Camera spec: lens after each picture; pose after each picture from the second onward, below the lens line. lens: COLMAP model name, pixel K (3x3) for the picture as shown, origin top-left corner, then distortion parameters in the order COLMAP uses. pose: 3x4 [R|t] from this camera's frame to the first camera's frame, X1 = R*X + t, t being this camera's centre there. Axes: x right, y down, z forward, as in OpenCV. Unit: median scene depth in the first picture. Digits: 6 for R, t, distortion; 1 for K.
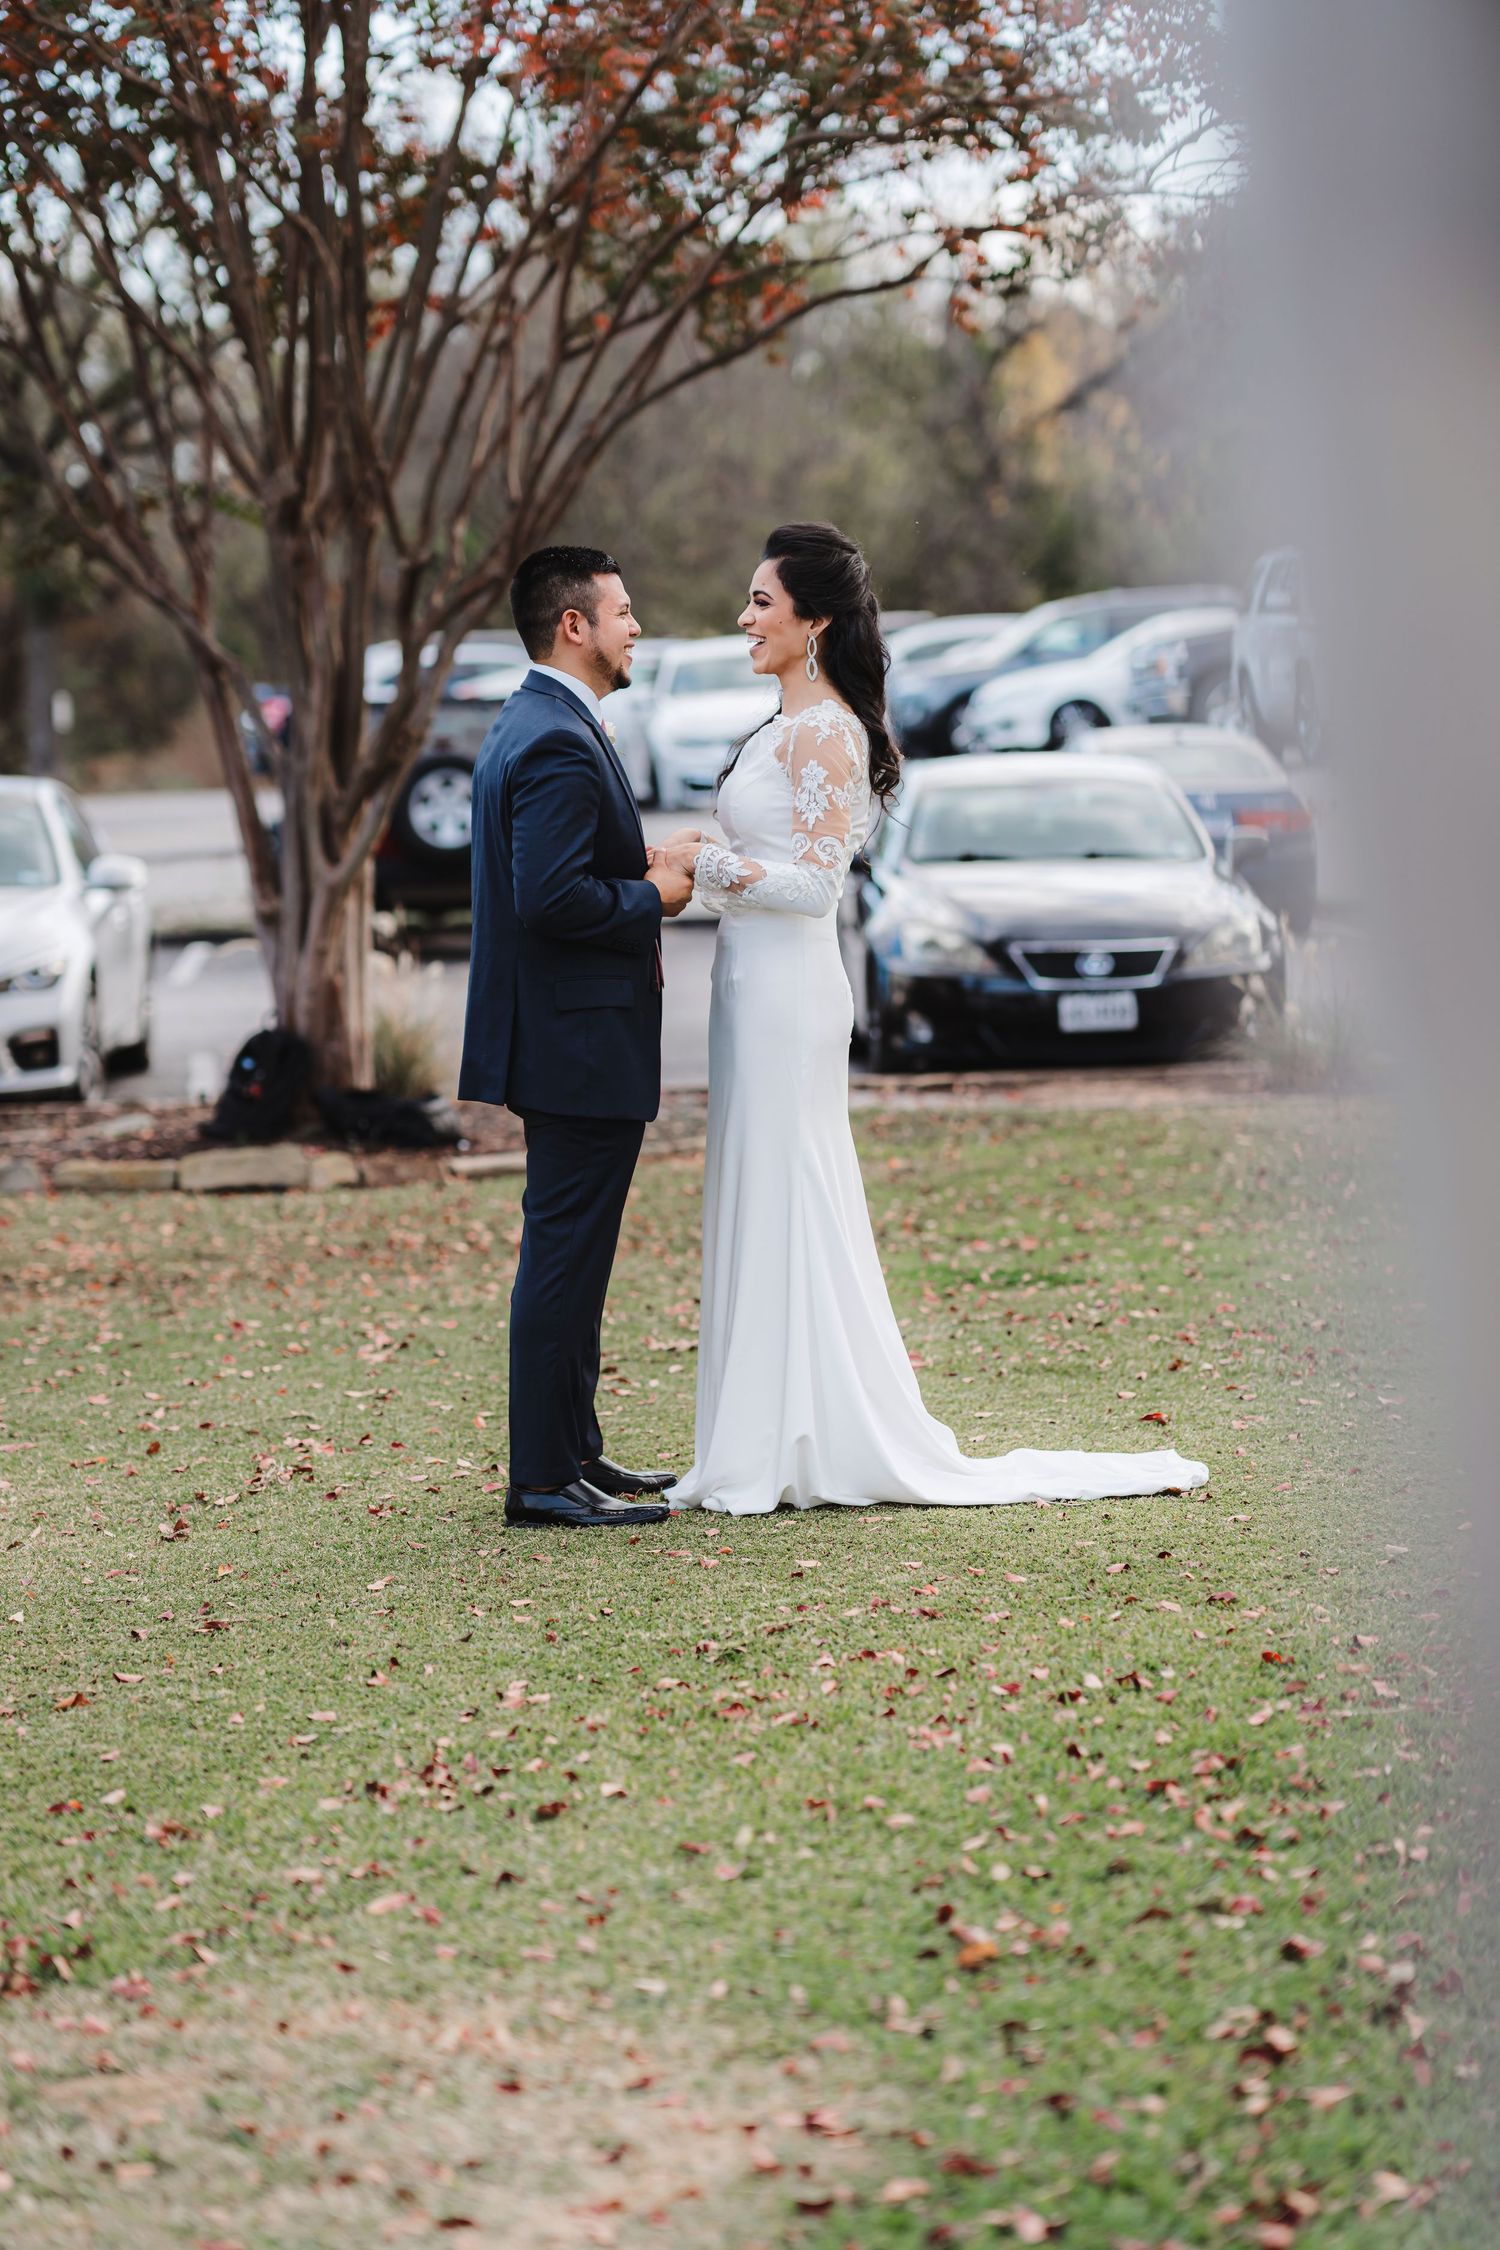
lens RADIAL K [[5455.0, 0, 750.0], [0, 5455.0, 1125.0], [0, 0, 1]] dist [-0.019962, 0.099208]
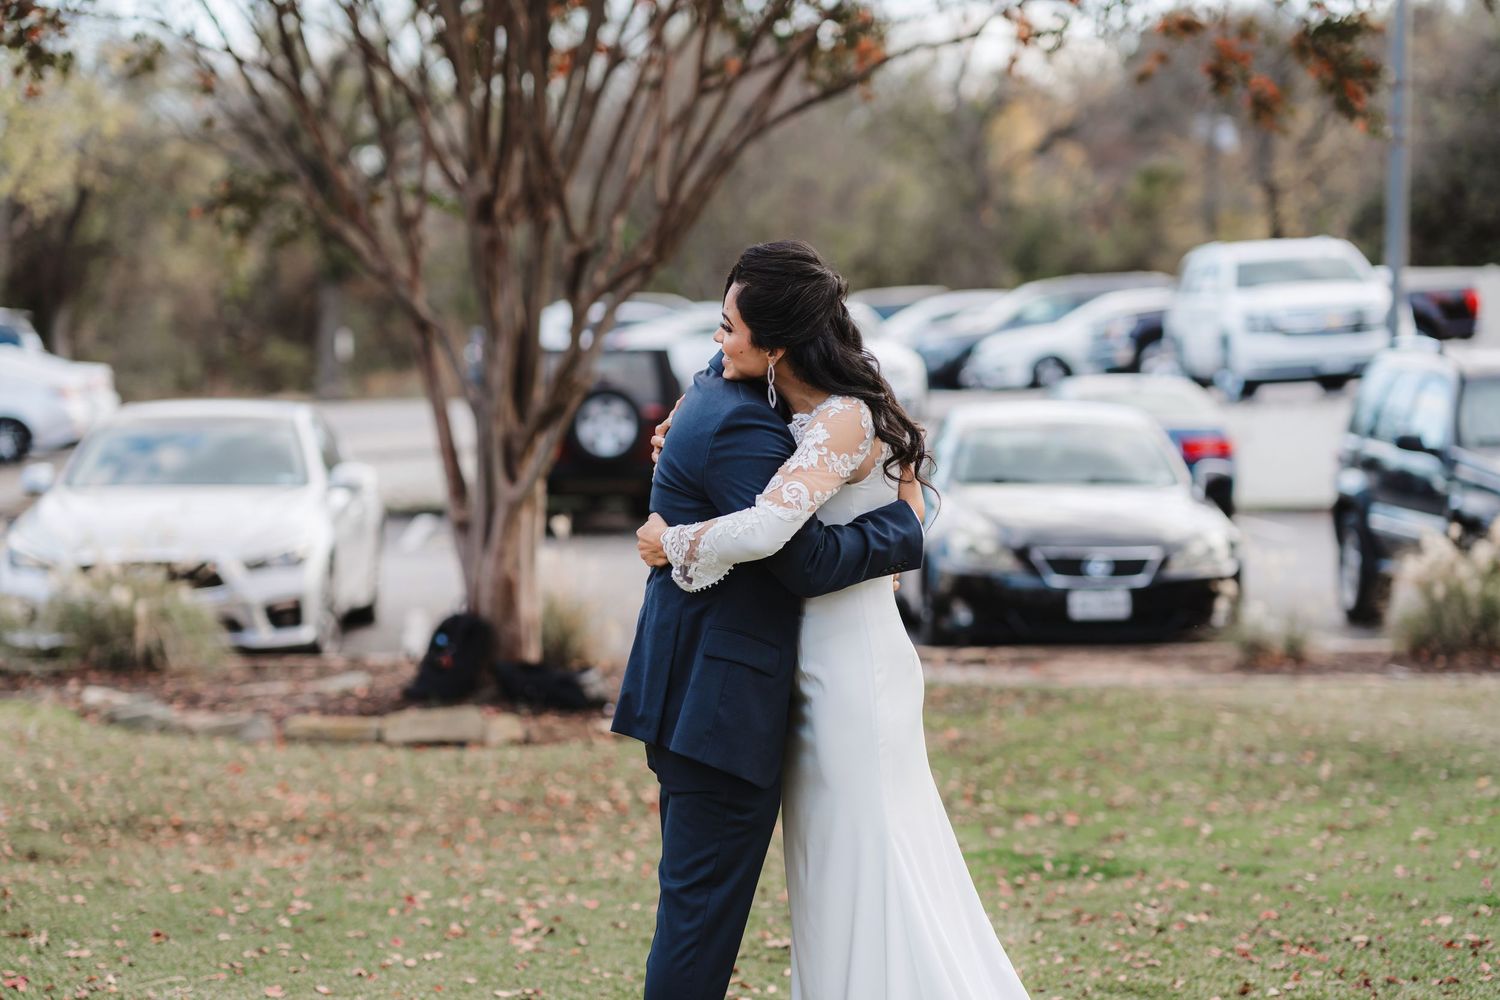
lens RADIAL K [[3700.1, 0, 750.0], [0, 3700.1, 500.0], [0, 0, 1]] dist [0.011651, 0.217326]
pose [[0.999617, 0.022361, -0.016330, -0.007211], [-0.022929, 0.999109, -0.035435, -0.015499], [0.015524, 0.035796, 0.999239, 0.145391]]
